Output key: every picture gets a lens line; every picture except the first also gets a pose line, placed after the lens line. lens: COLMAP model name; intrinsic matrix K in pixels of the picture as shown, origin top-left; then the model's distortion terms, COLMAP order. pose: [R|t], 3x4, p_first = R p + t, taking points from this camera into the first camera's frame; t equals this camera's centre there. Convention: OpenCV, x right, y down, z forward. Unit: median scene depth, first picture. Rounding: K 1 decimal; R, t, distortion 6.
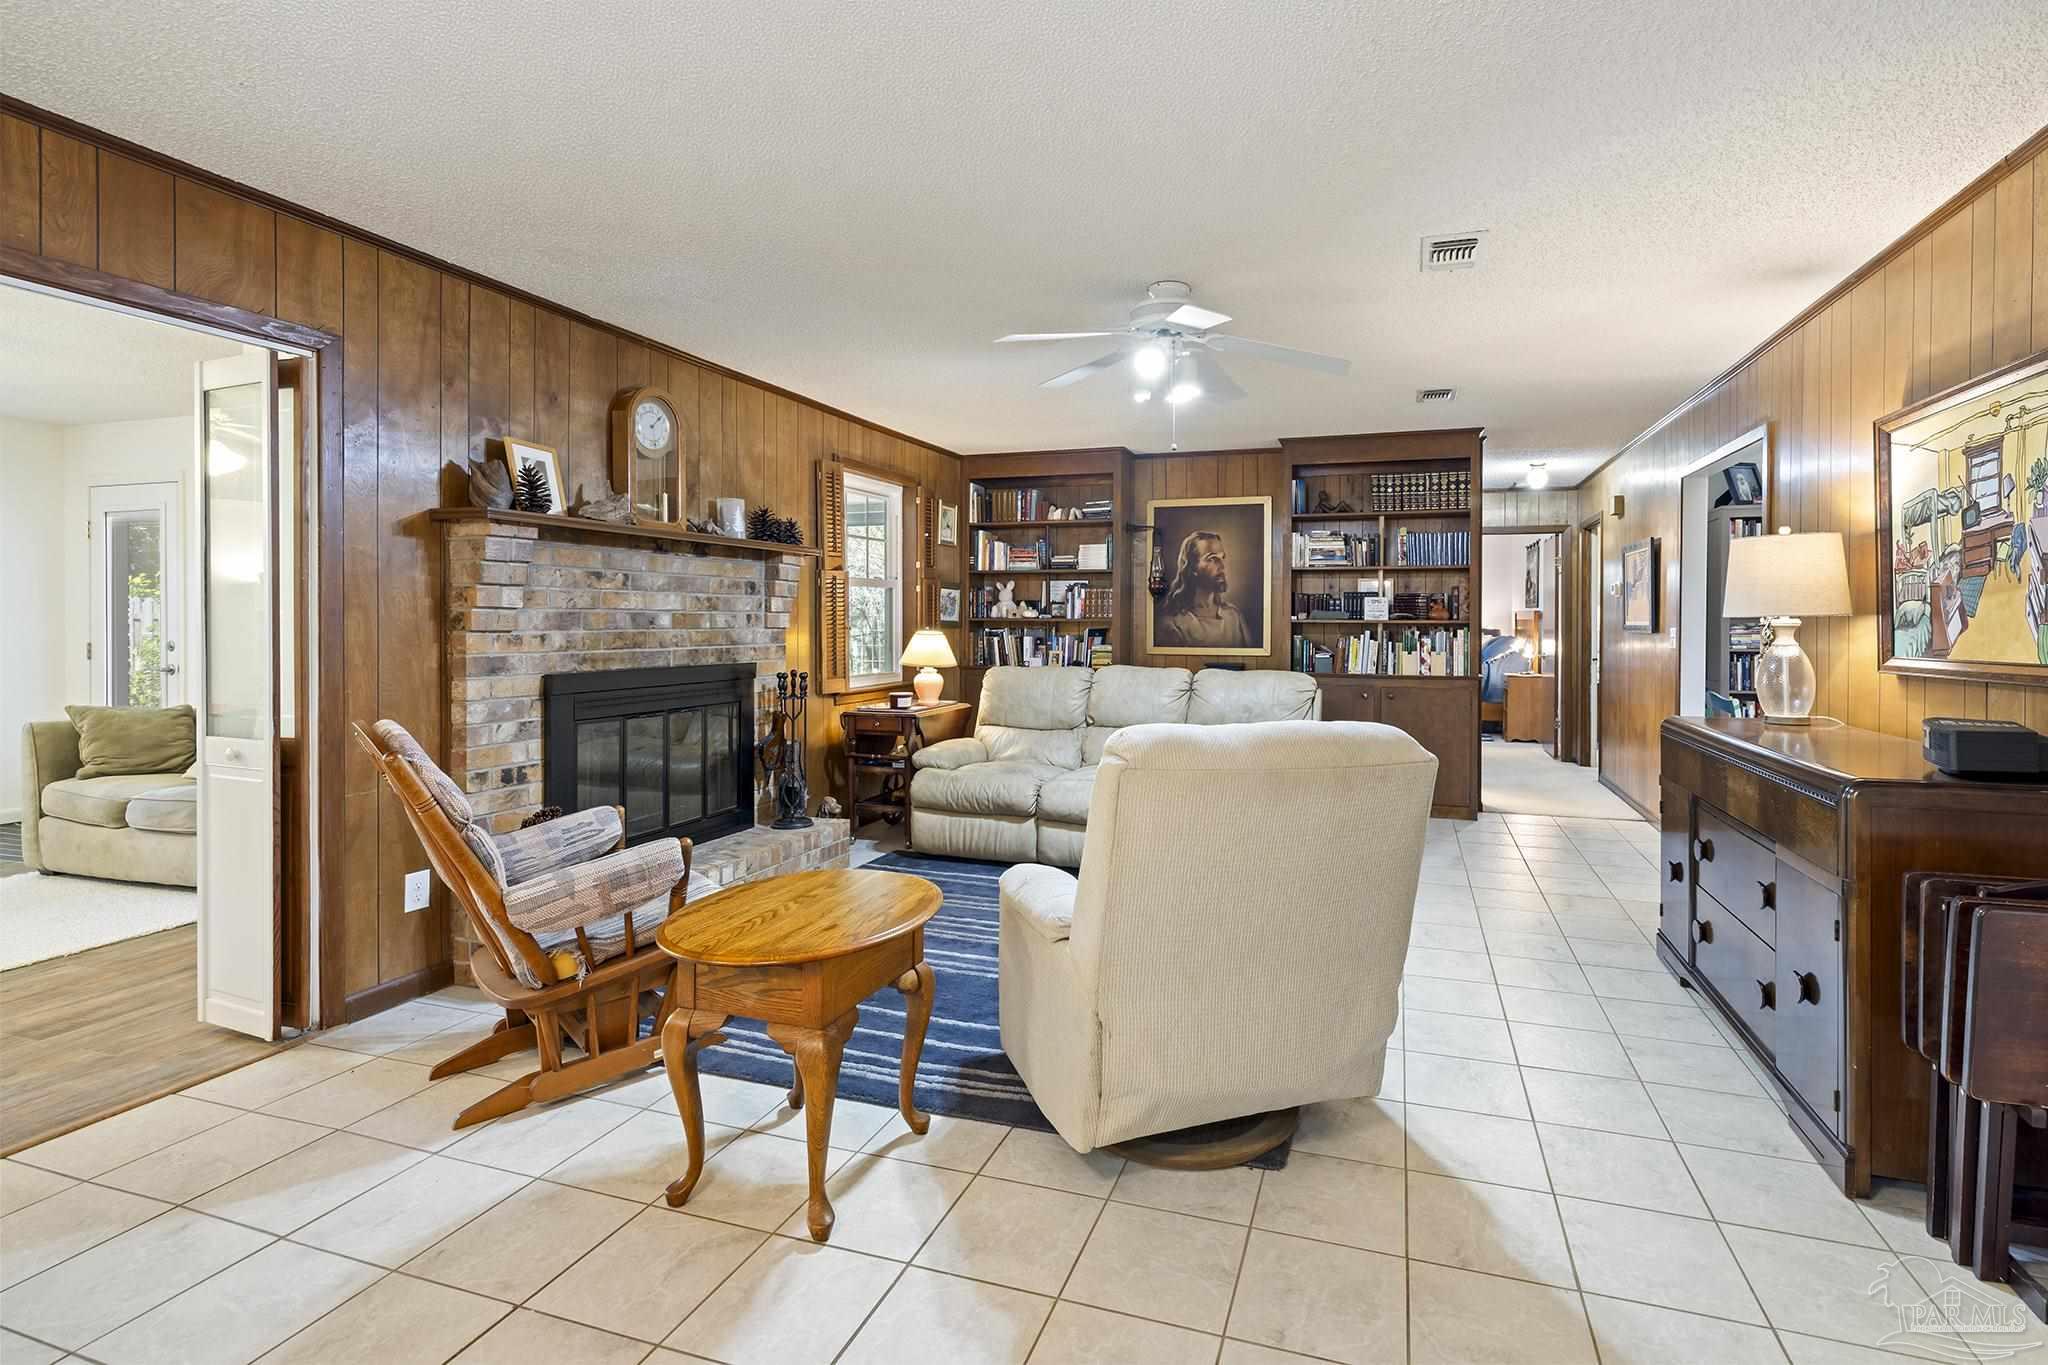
lens RADIAL K [[929.9, 0, 1114.7], [0, 929.9, 626.5], [0, 0, 1]] dist [0.002186, 0.000240]
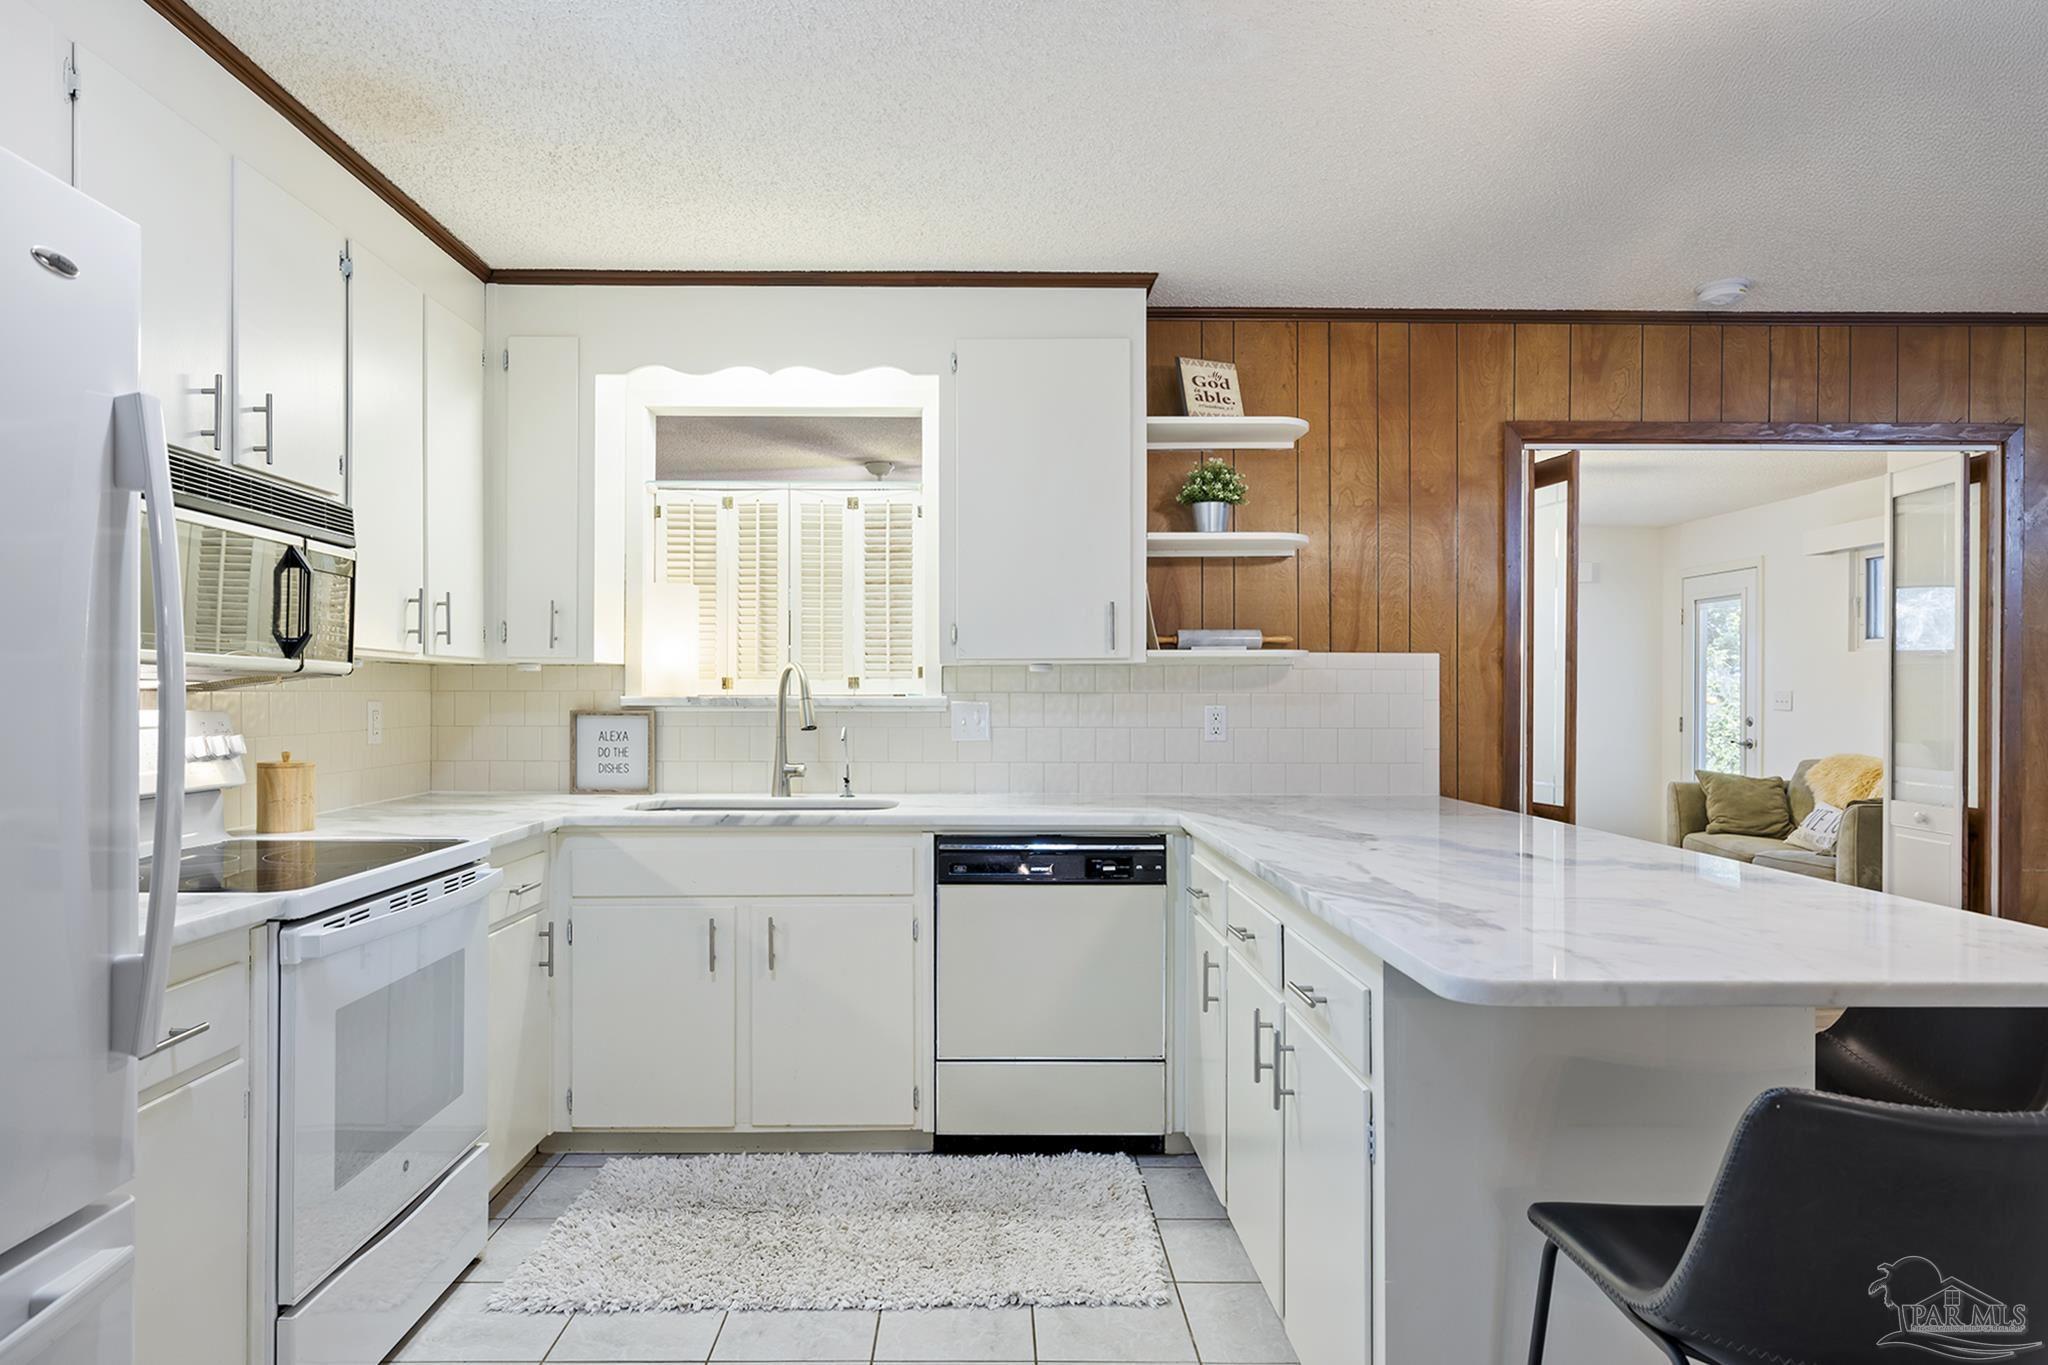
lens RADIAL K [[1214.5, 0, 980.5], [0, 1214.5, 694.1], [0, 0, 1]] dist [0.002012, -0.001952]
pose [[0.297438, 0.000705, -0.954741, 0.099116], [-0.010851, 0.999938, -0.002642, 0.003857], [0.954679, 0.011146, 0.297428, -0.445753]]
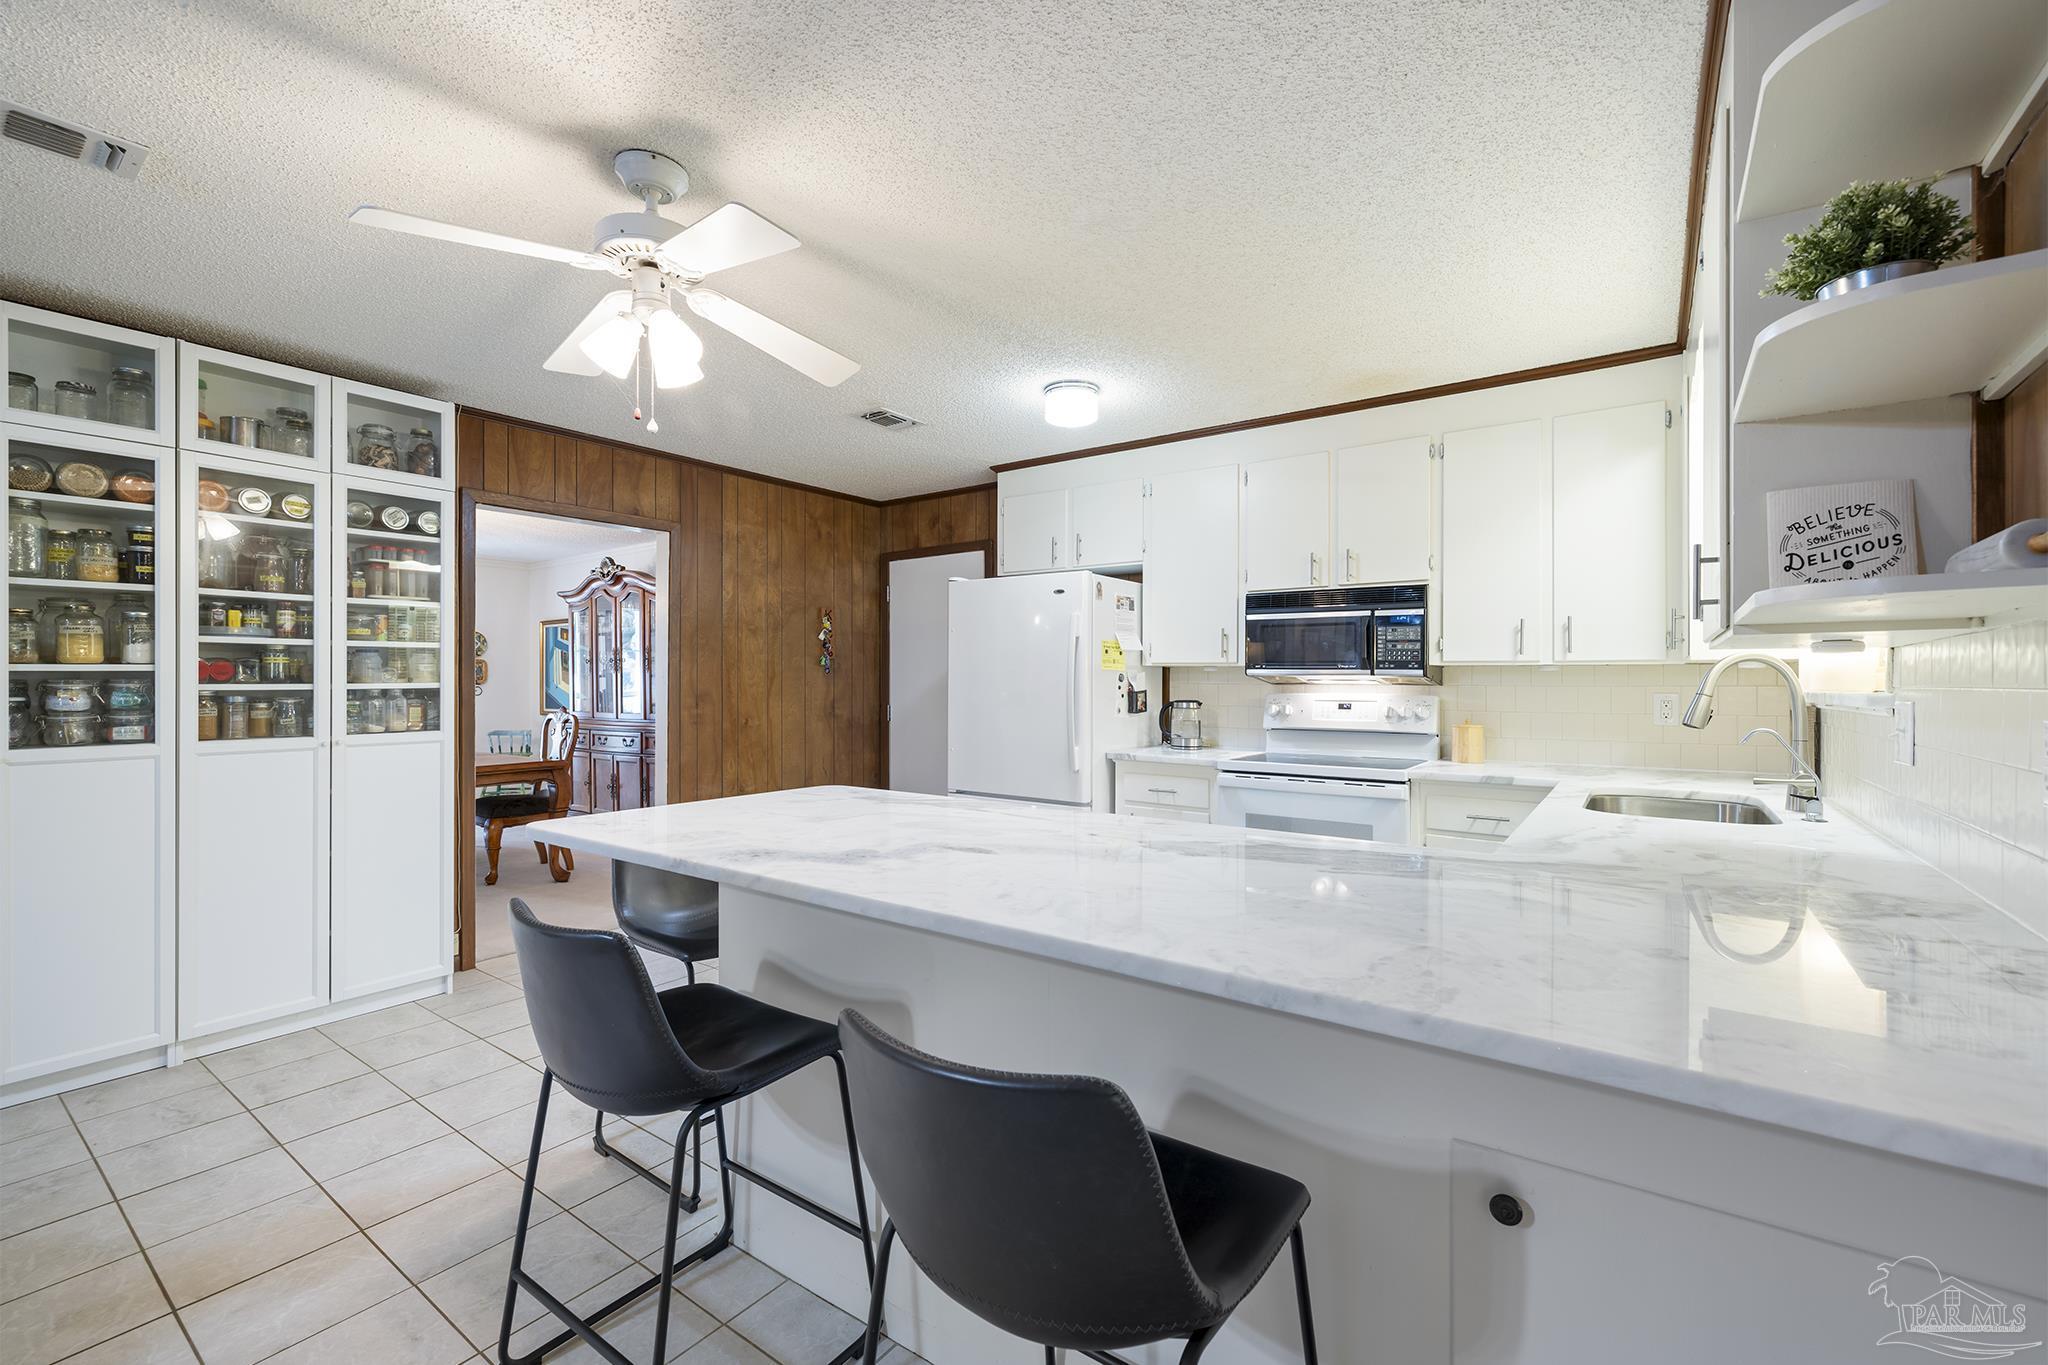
lens RADIAL K [[862.2, 0, 1029.9], [0, 862.2, 683.2], [0, 0, 1]] dist [0.001945, 0.000209]
pose [[-0.947036, -0.003638, 0.321106, -0.685008], [-0.000333, 0.999946, 0.010346, -0.009415], [-0.321126, 0.009691, -0.946987, 0.557360]]
